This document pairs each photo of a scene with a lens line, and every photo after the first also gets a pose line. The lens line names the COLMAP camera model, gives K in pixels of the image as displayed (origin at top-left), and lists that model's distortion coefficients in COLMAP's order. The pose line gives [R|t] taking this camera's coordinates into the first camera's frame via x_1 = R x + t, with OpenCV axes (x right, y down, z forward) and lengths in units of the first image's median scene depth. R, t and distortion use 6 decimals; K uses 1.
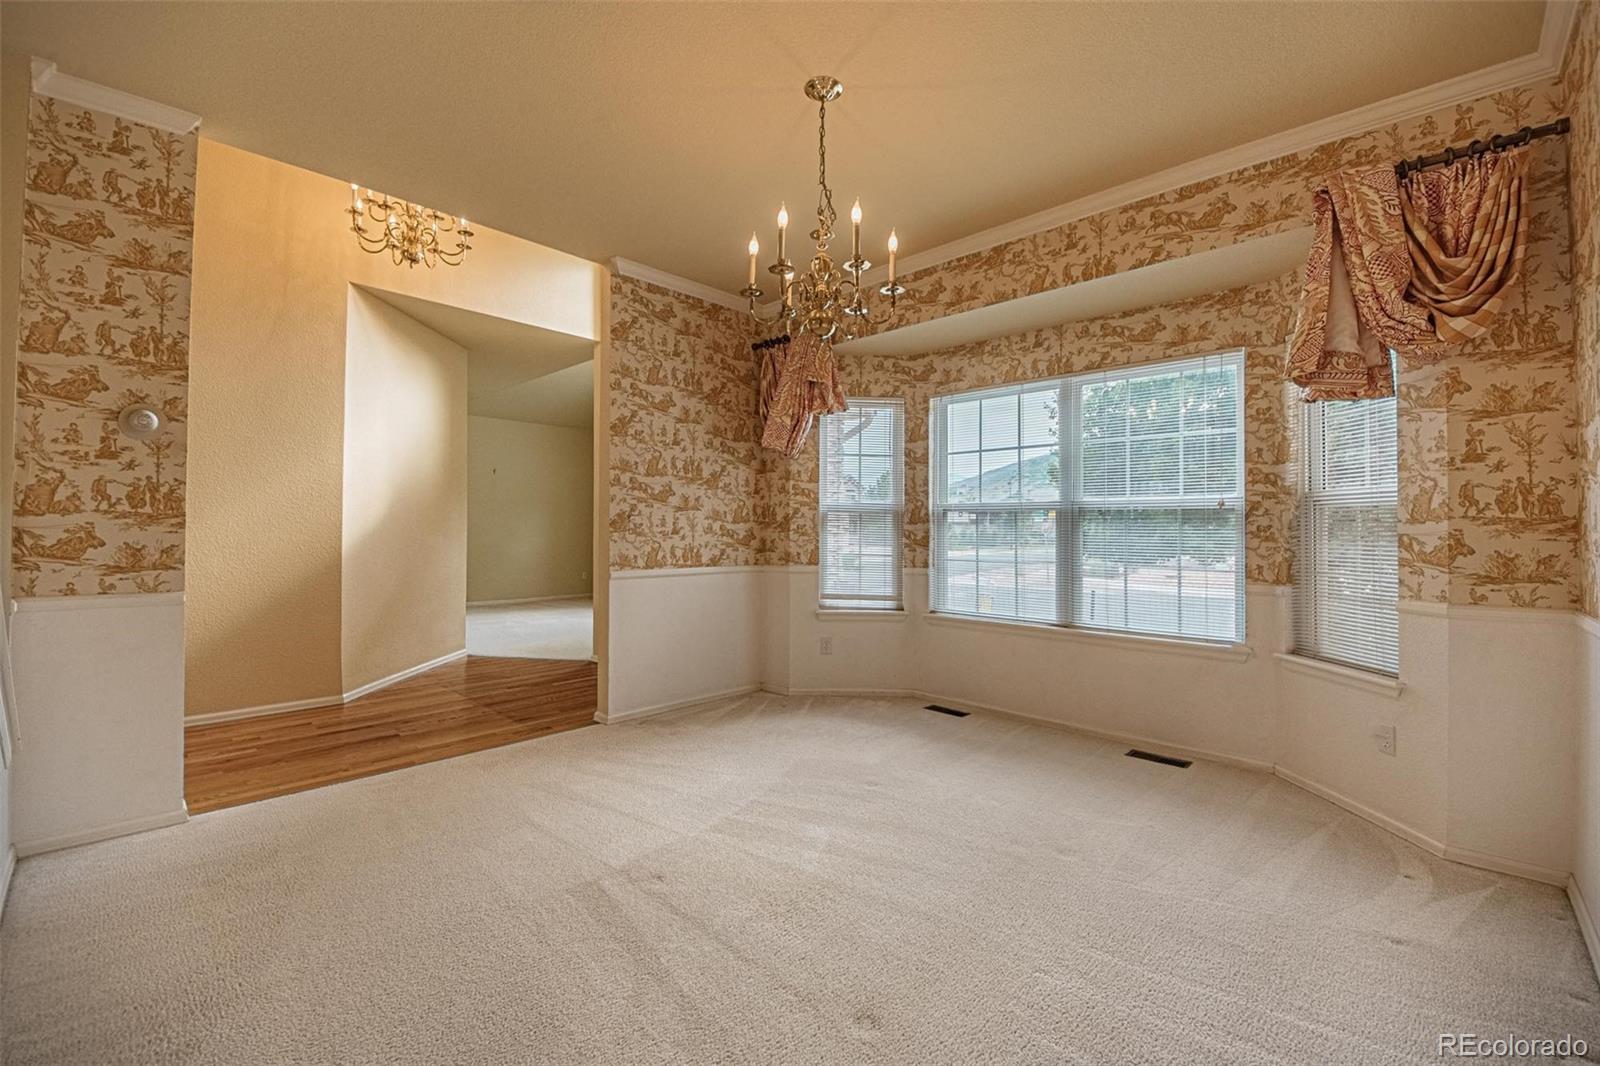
lens RADIAL K [[670.1, 0, 802.2], [0, 670.1, 517.9], [0, 0, 1]] dist [-0.012188, -0.004521]
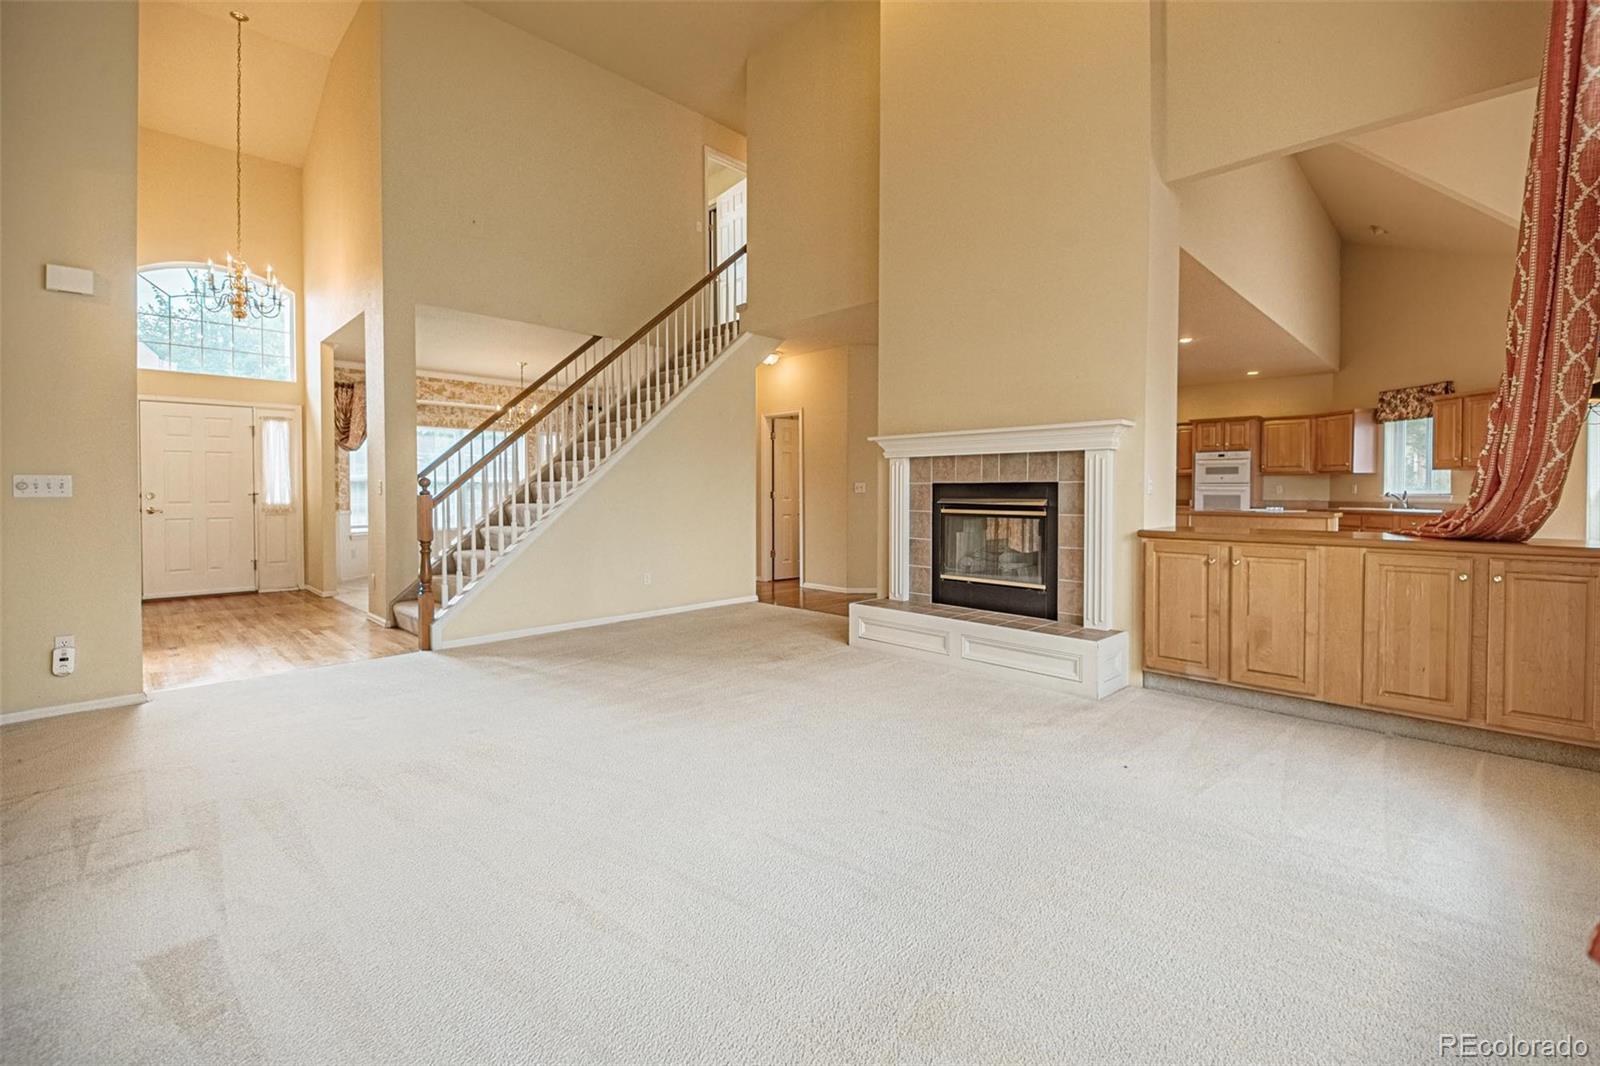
lens RADIAL K [[719.7, 0, 843.1], [0, 719.7, 498.4], [0, 0, 1]] dist [-0.003231, -0.000174]
pose [[-0.019068, -0.007007, 0.999794, -2.496563], [-0.007636, 0.999947, 0.006863, 0.019341], [-0.999789, -0.007504, -0.019120, -0.398061]]
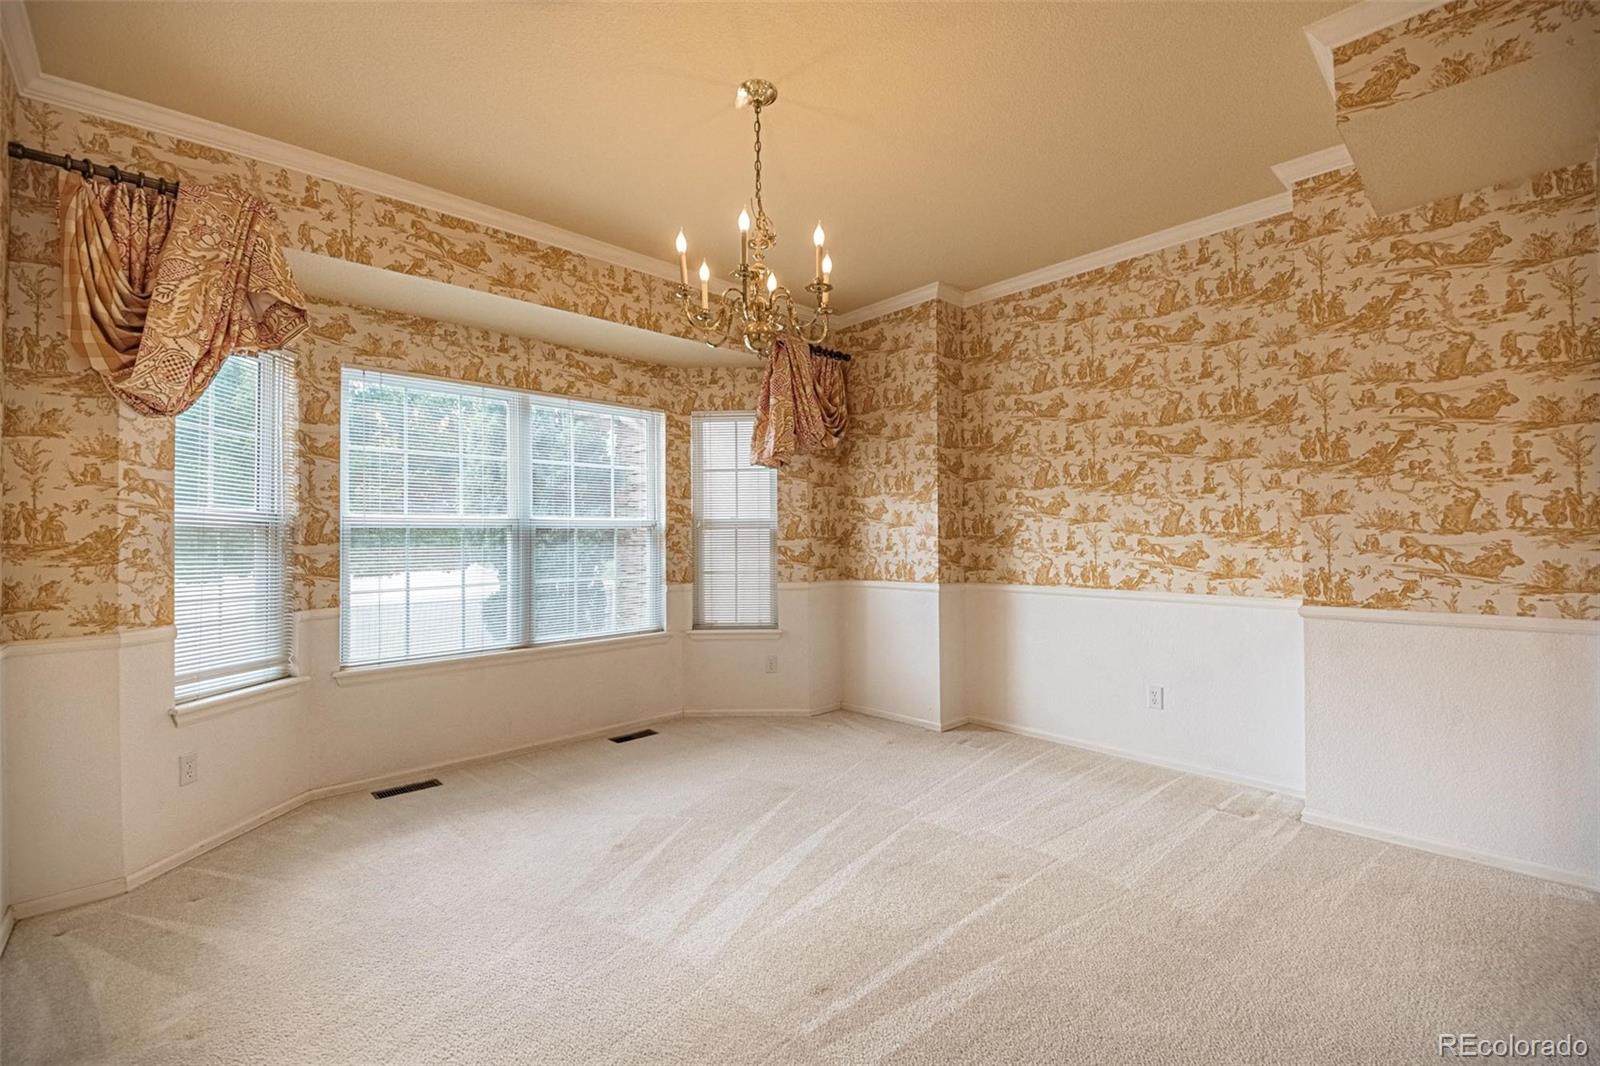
lens RADIAL K [[670.1, 0, 800.4], [0, 670.1, 528.9], [0, 0, 1]] dist [-0.012188, -0.004521]
pose [[0.035116, 0.013944, 0.999286, -0.615426], [0.000783, 0.999902, -0.013980, 0.003146], [-0.999383, 0.001274, 0.035101, 0.608641]]
